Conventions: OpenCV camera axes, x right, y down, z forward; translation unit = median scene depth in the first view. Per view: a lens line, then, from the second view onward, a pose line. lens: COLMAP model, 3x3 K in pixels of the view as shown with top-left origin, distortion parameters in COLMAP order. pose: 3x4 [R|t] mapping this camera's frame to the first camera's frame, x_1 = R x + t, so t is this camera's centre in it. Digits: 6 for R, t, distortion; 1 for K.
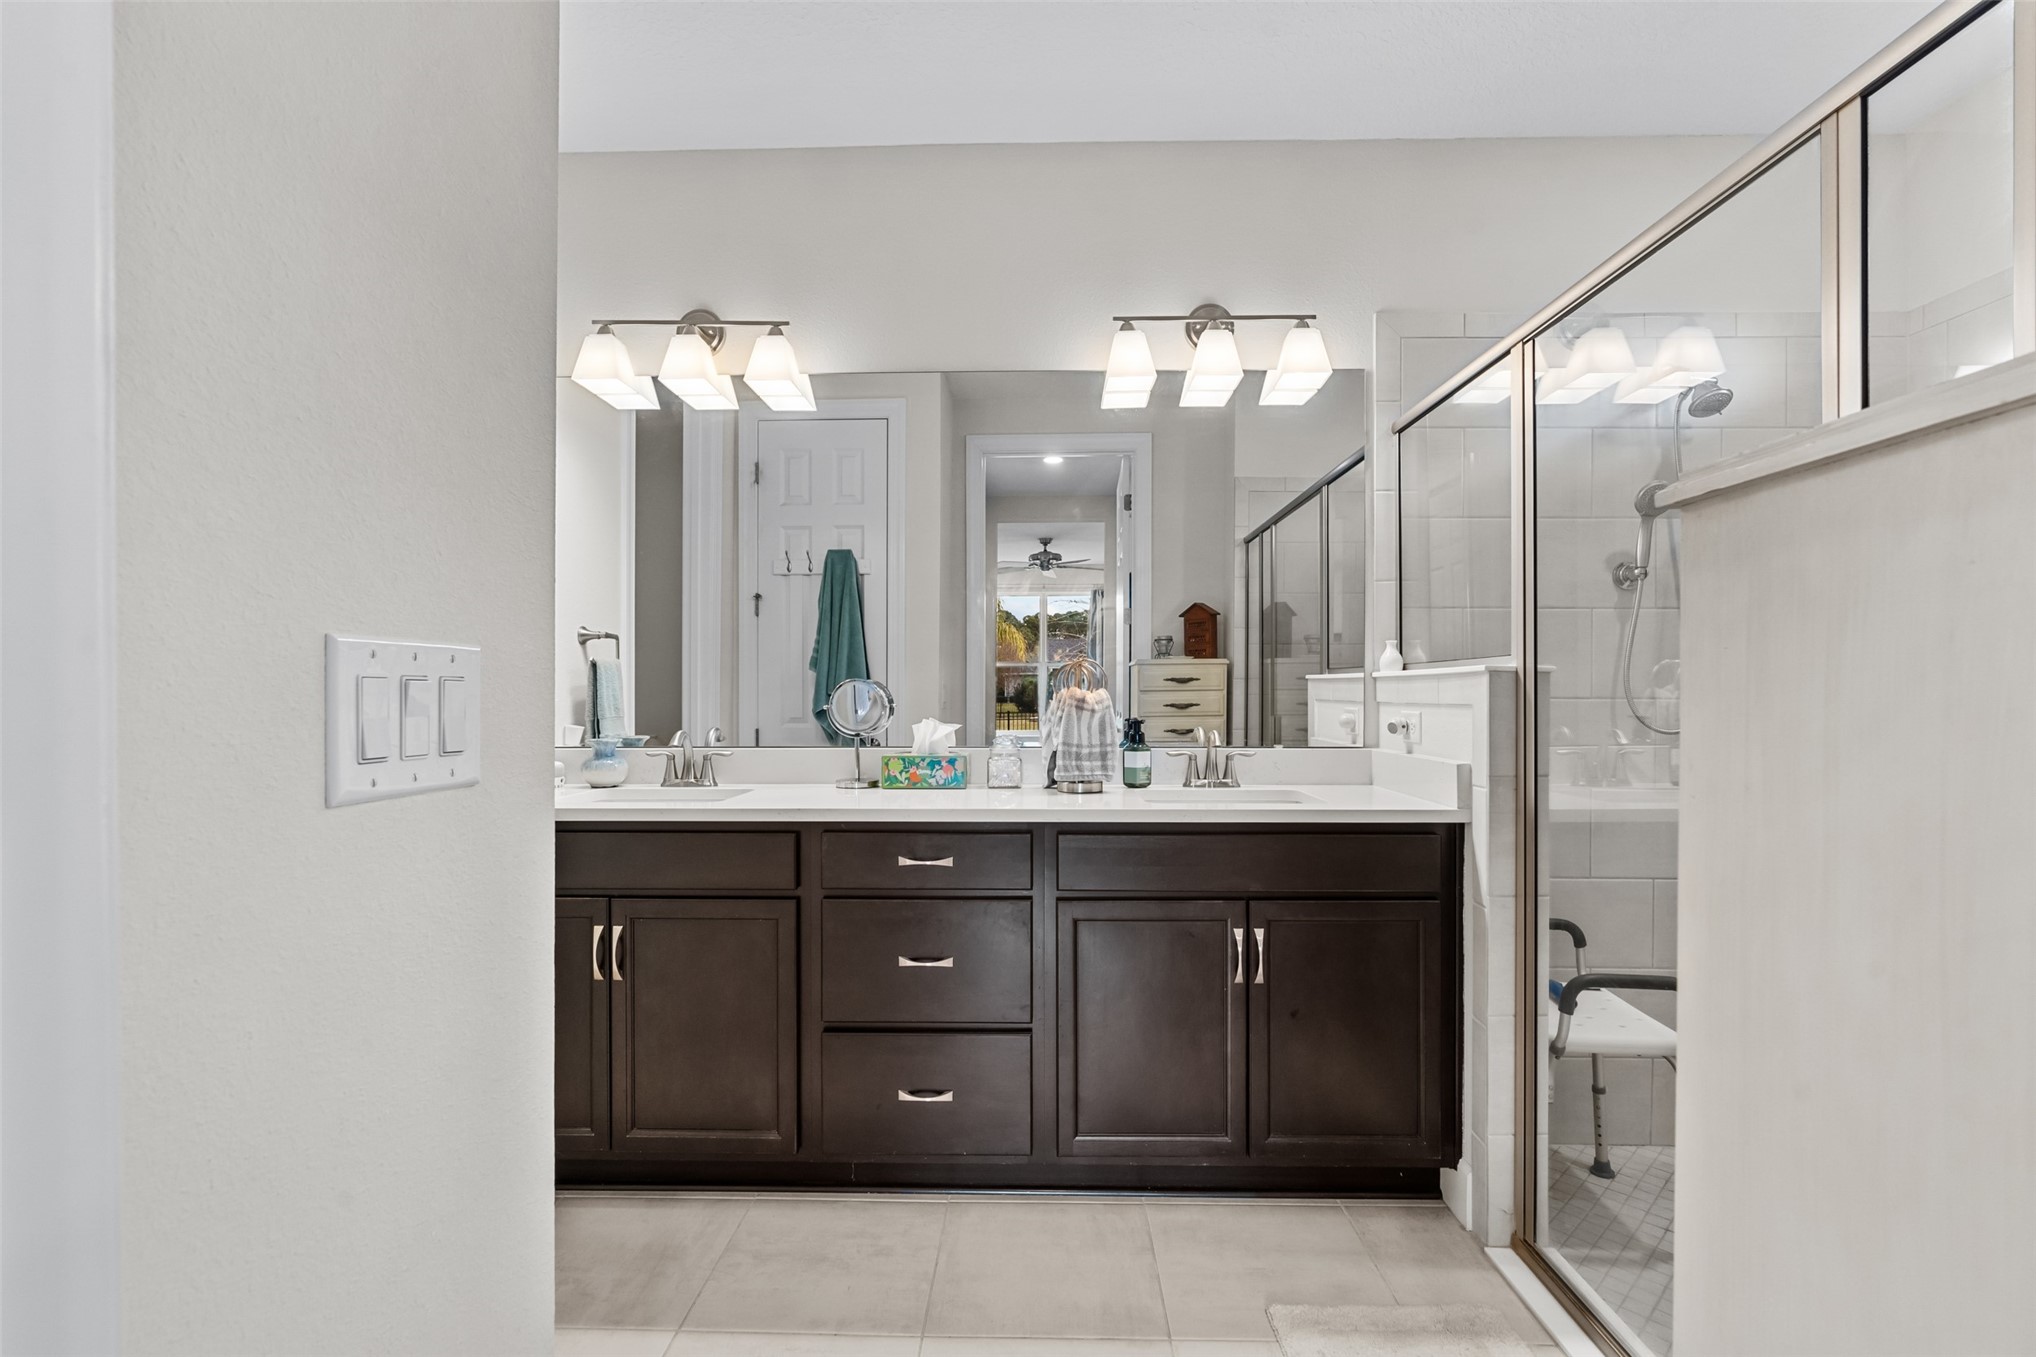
lens RADIAL K [[921.0, 0, 1017.9], [0, 921.0, 684.3], [0, 0, 1]] dist [-0.009049, 0.004109]
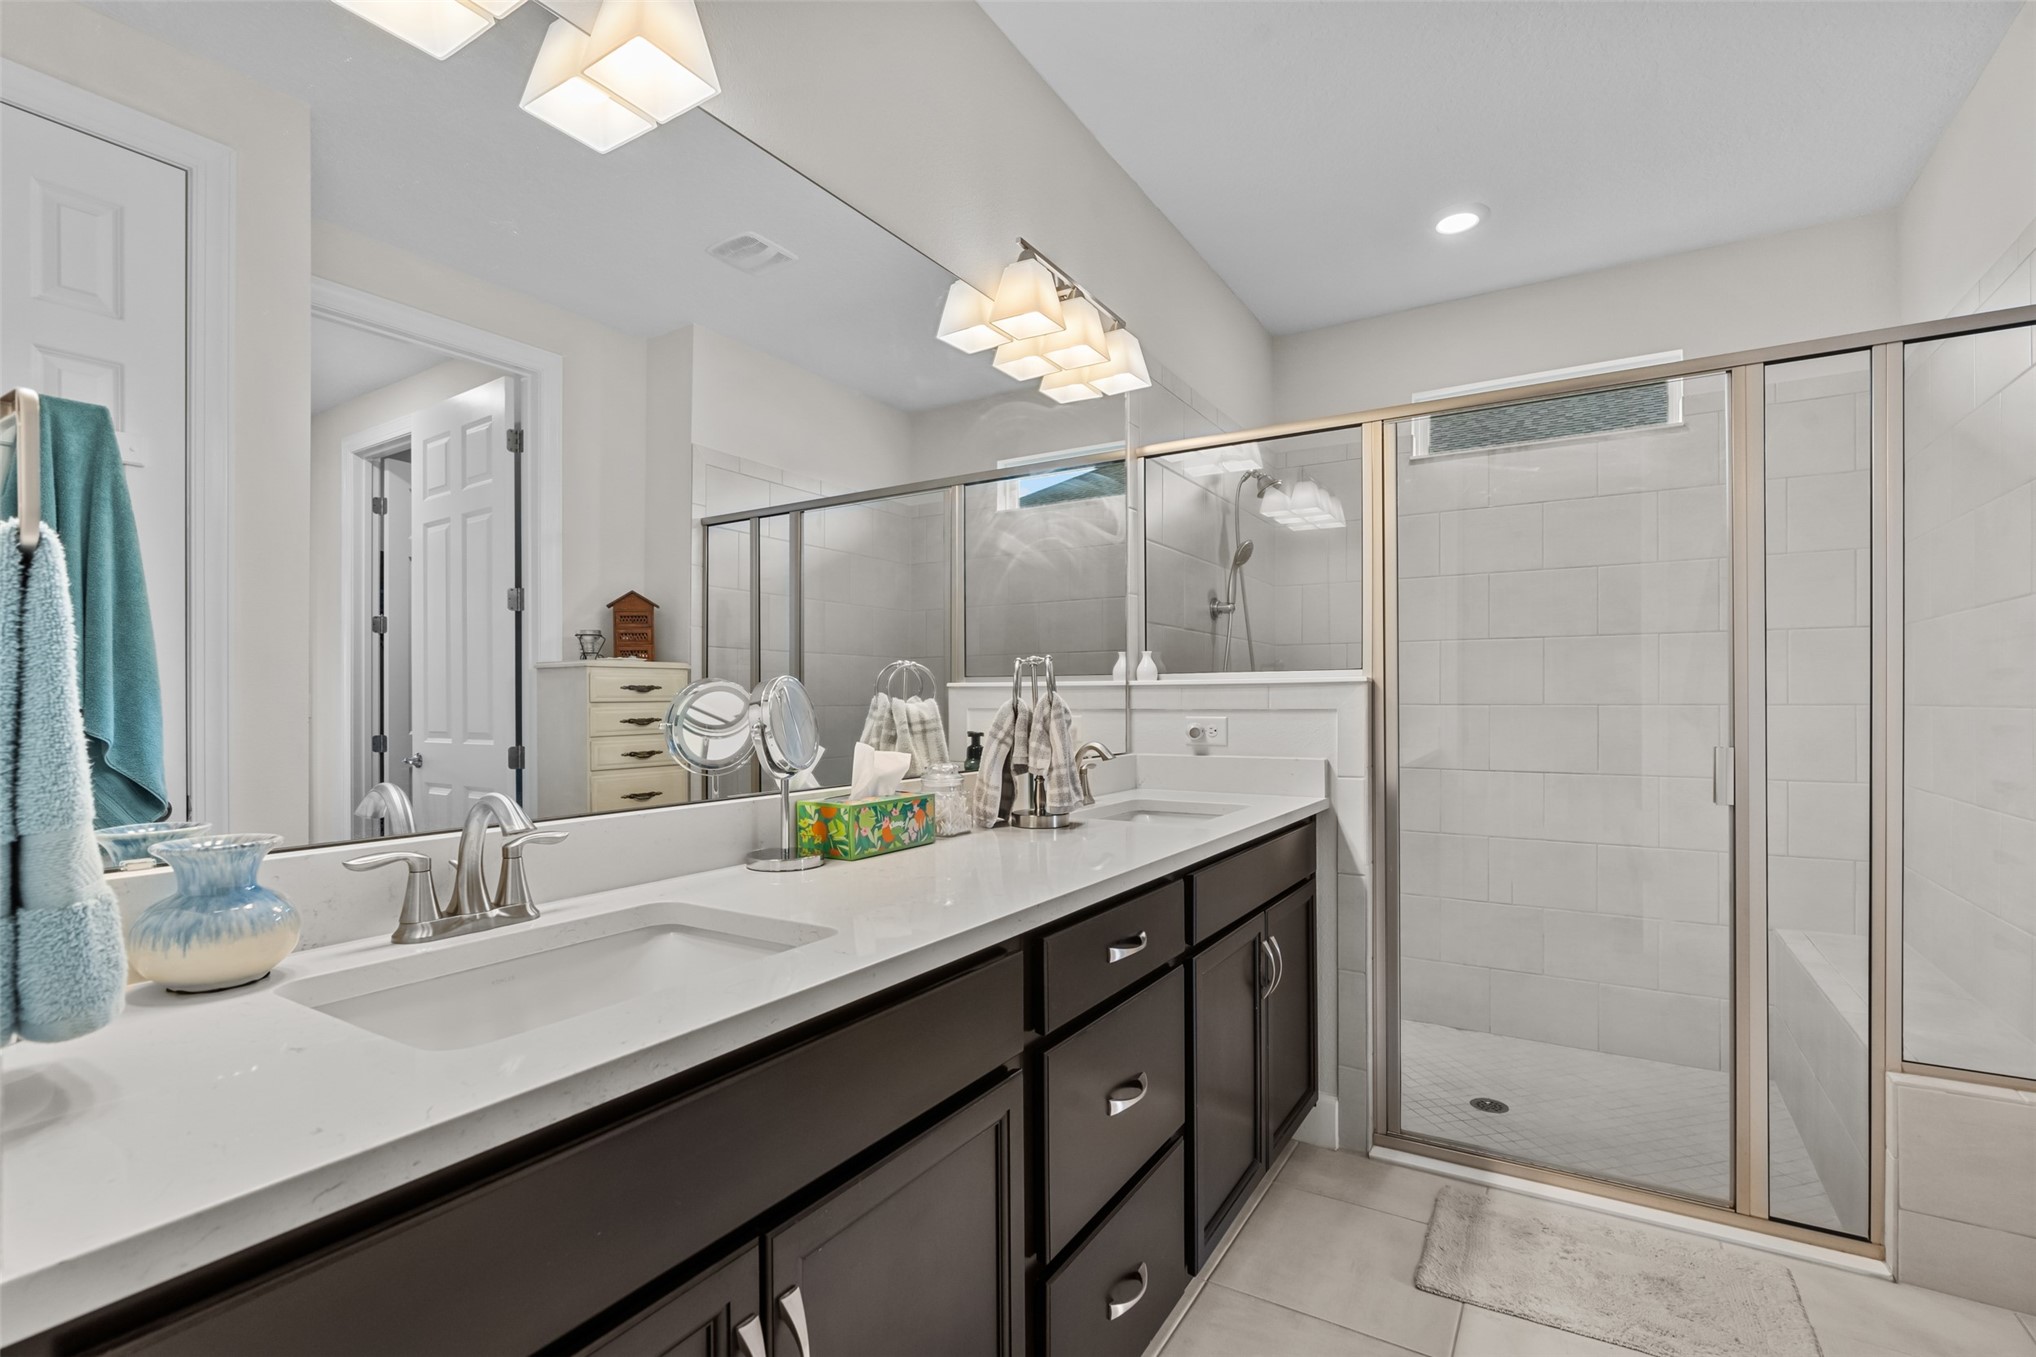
lens RADIAL K [[921.0, 0, 1018.1], [0, 921.0, 693.8], [0, 0, 1]] dist [-0.009049, 0.004109]
pose [[0.510847, 0.006308, 0.859649, -0.606137], [-0.001587, 0.999978, -0.006395, 0.008714], [-0.859670, 0.001903, 0.510846, 0.602191]]
